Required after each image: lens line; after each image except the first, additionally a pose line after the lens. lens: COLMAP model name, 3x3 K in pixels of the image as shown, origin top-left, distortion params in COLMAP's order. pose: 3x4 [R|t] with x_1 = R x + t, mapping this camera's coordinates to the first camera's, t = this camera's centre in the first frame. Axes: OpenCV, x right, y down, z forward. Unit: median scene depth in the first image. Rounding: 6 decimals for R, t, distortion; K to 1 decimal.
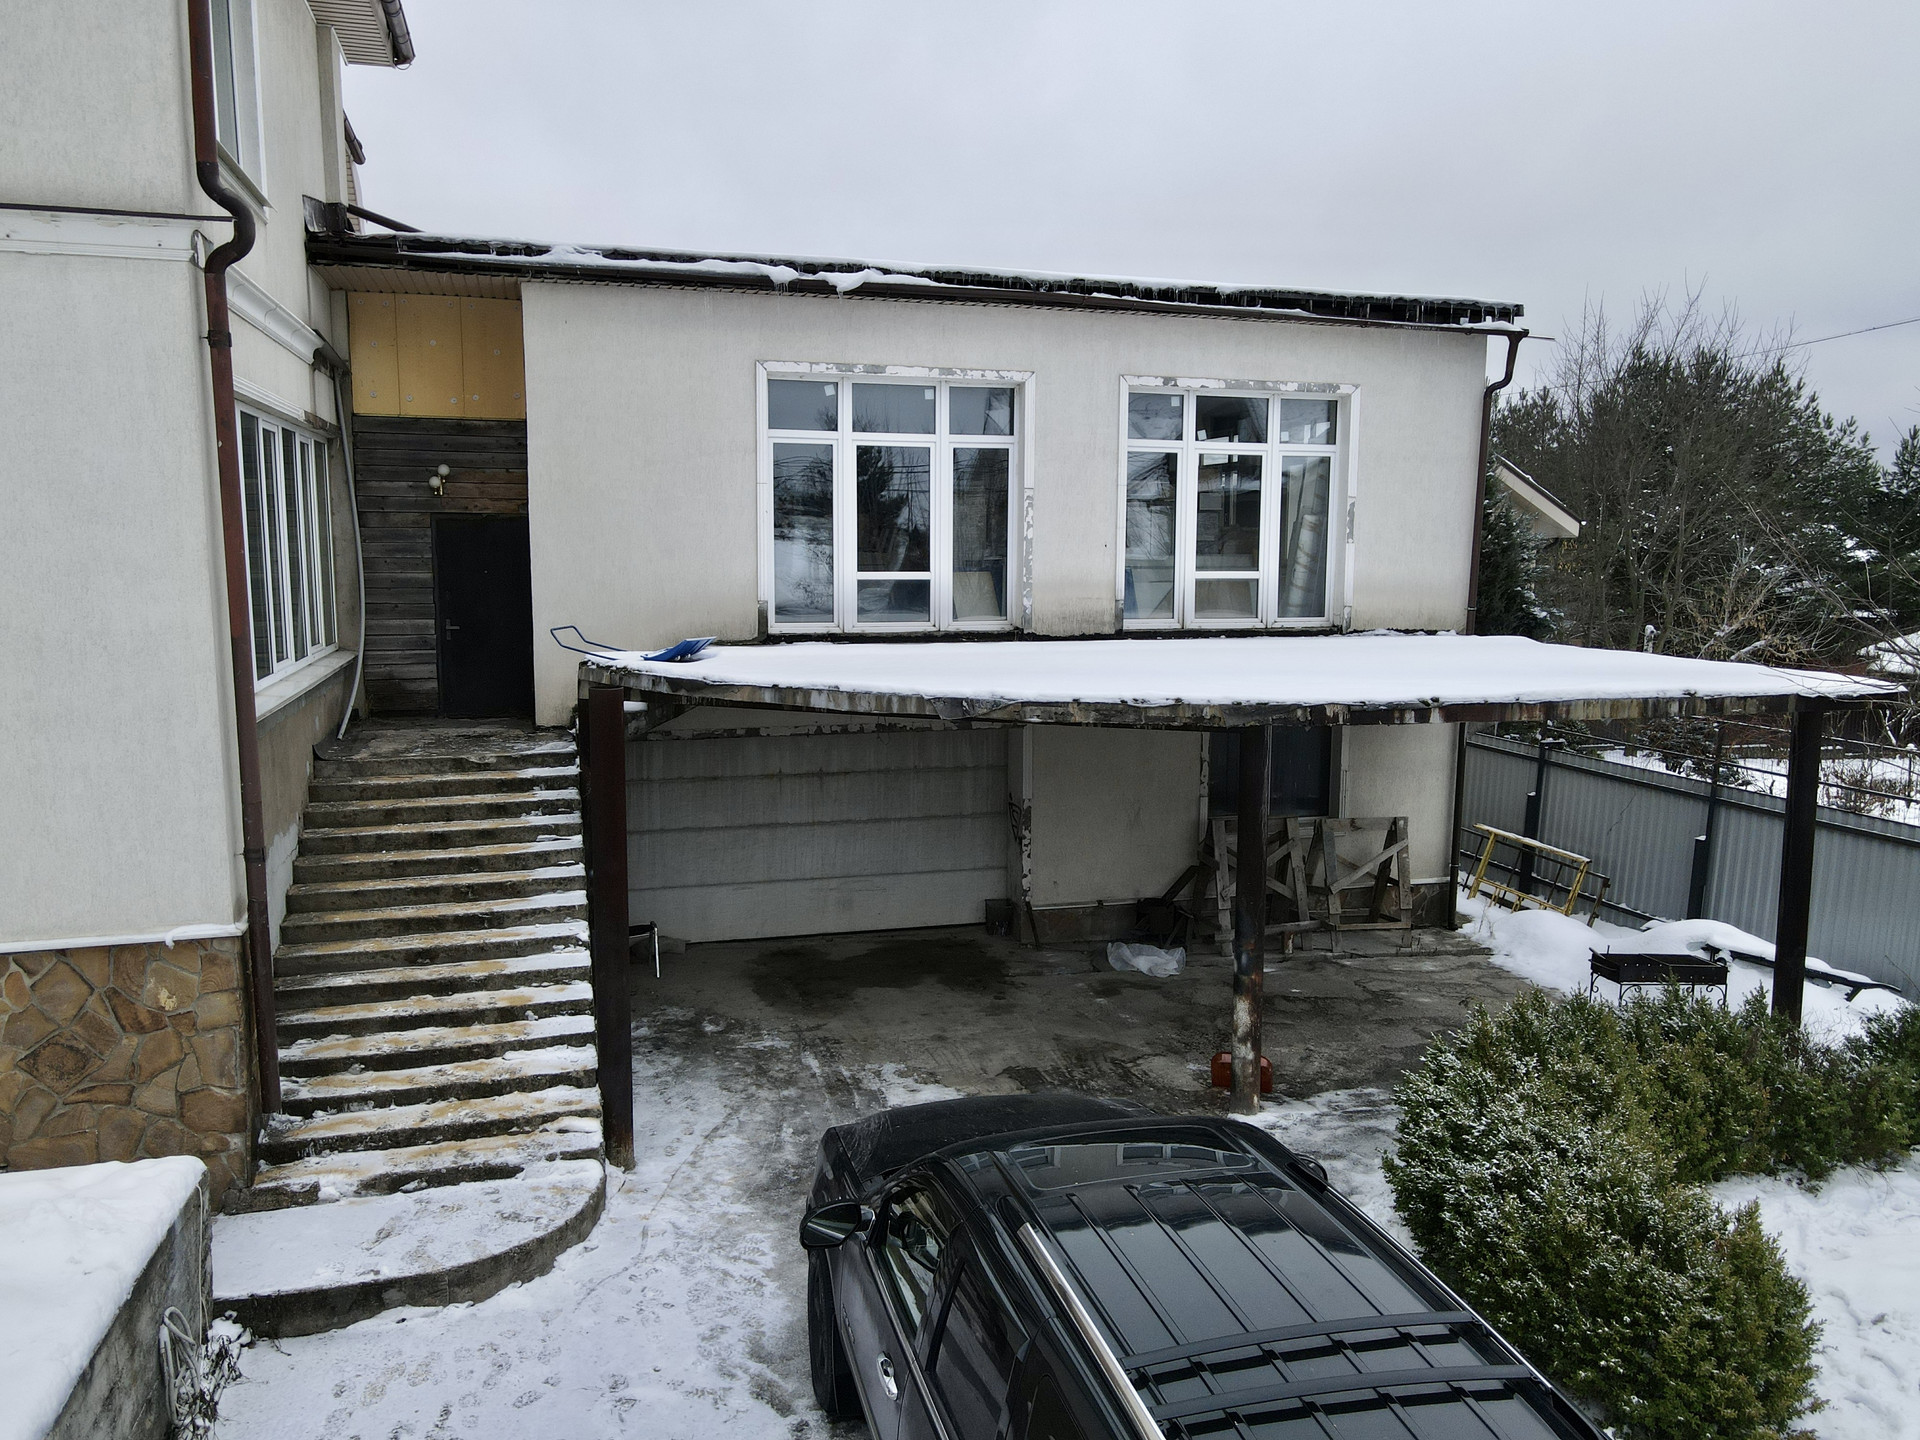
lens RADIAL K [[1416.9, 0, 956.7], [0, 1416.9, 726.7], [0, 0, 1]] dist [0.016958, 0.005220]
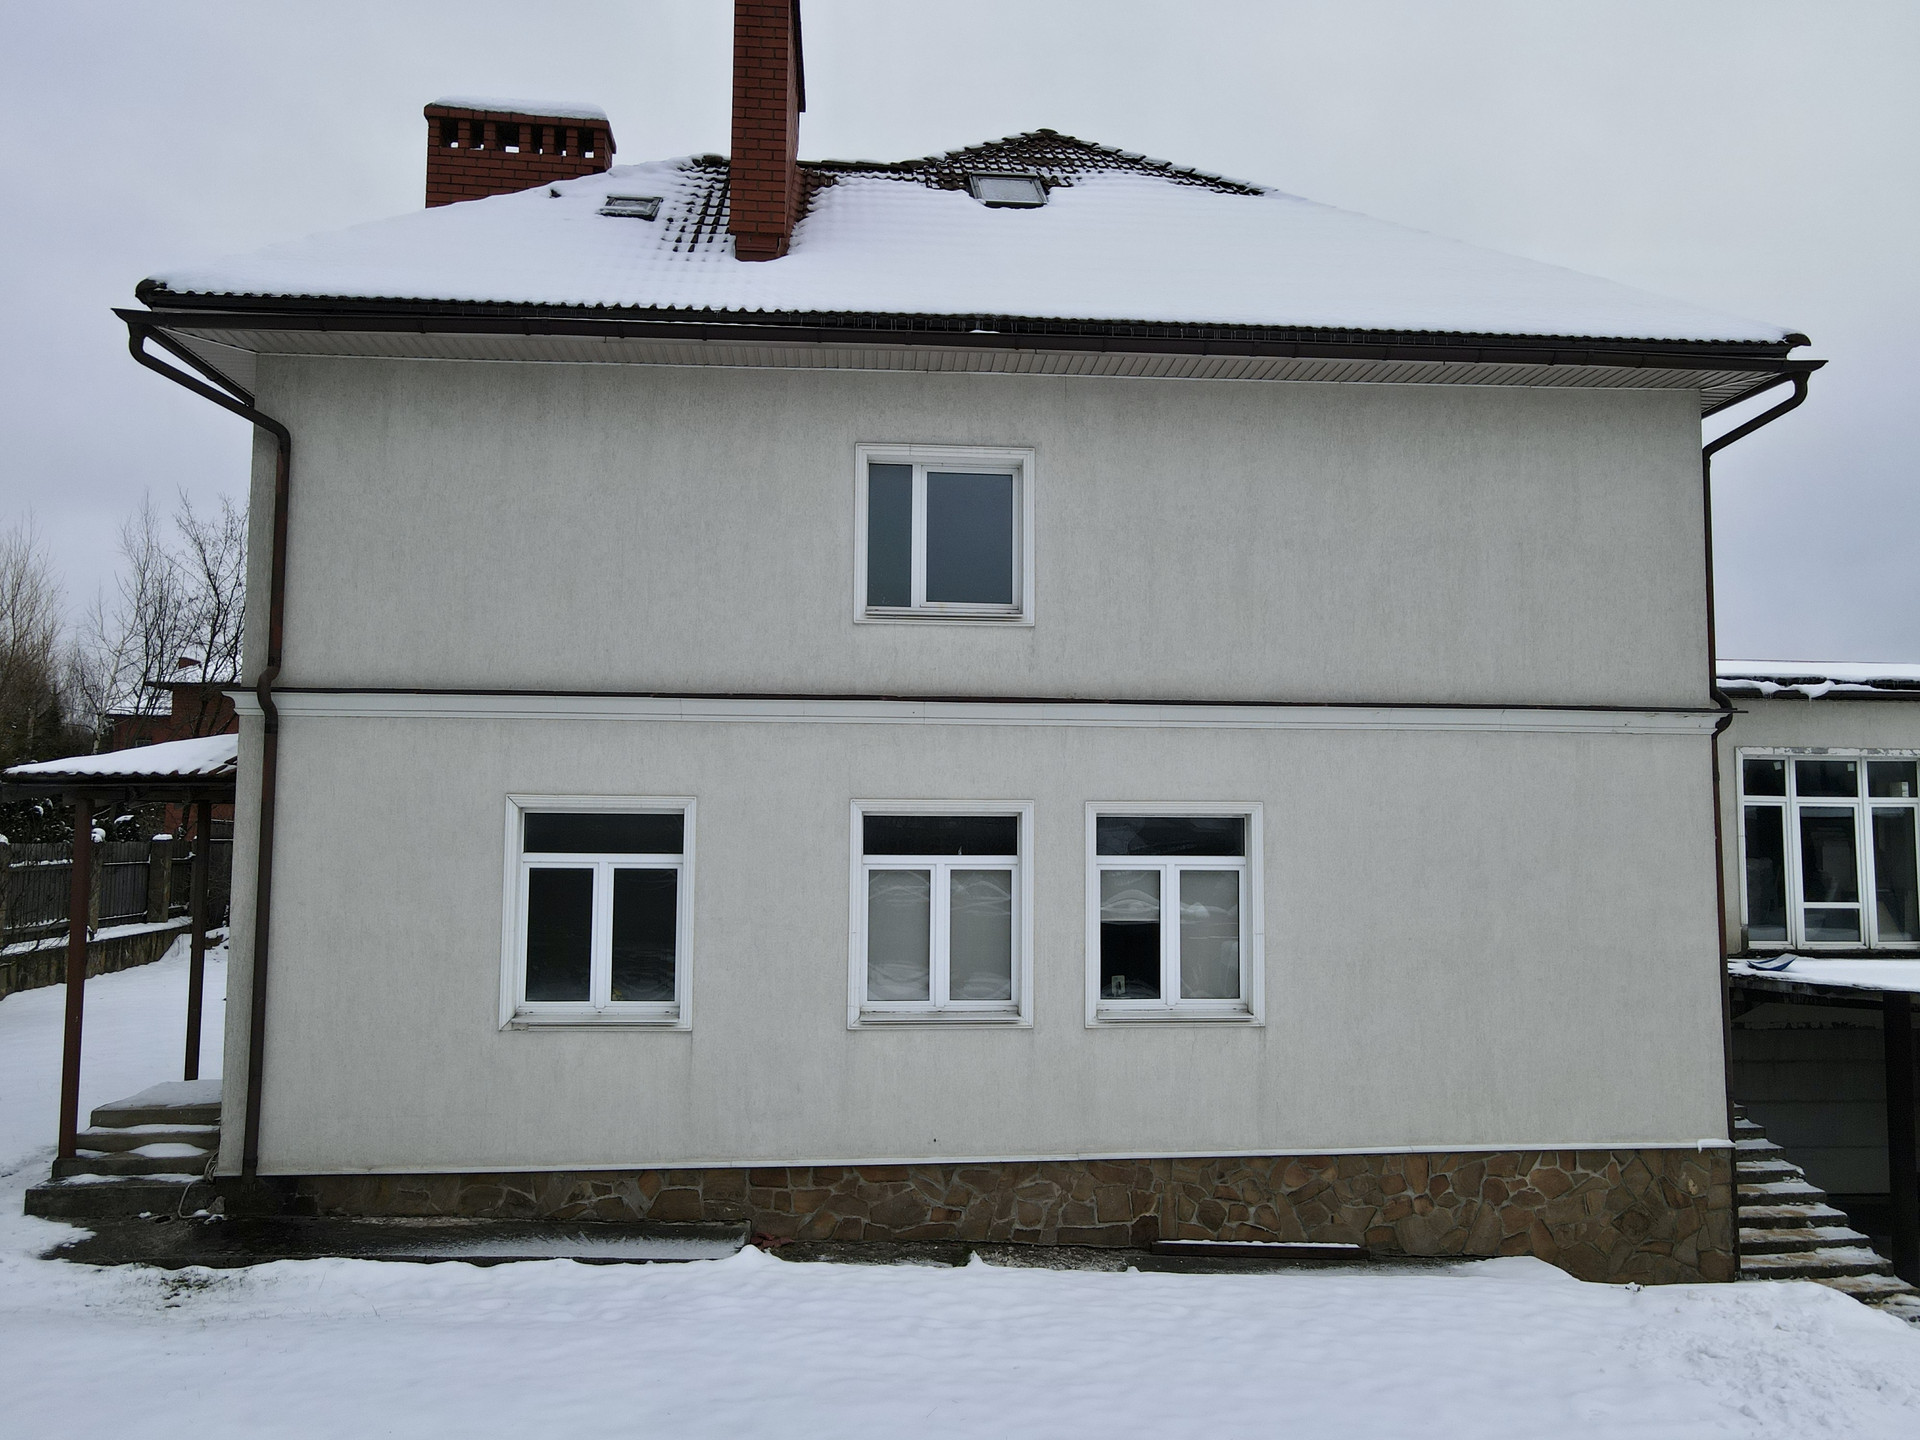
lens RADIAL K [[1416.9, 0, 956.7], [0, 1416.9, 726.7], [0, 0, 1]] dist [0.016958, 0.005220]
pose [[0.983095, -0.012117, -0.182696, -0.917150], [-0.025823, 0.978659, -0.203860, 0.031101], [0.181267, 0.205132, 0.961802, -0.665438]]
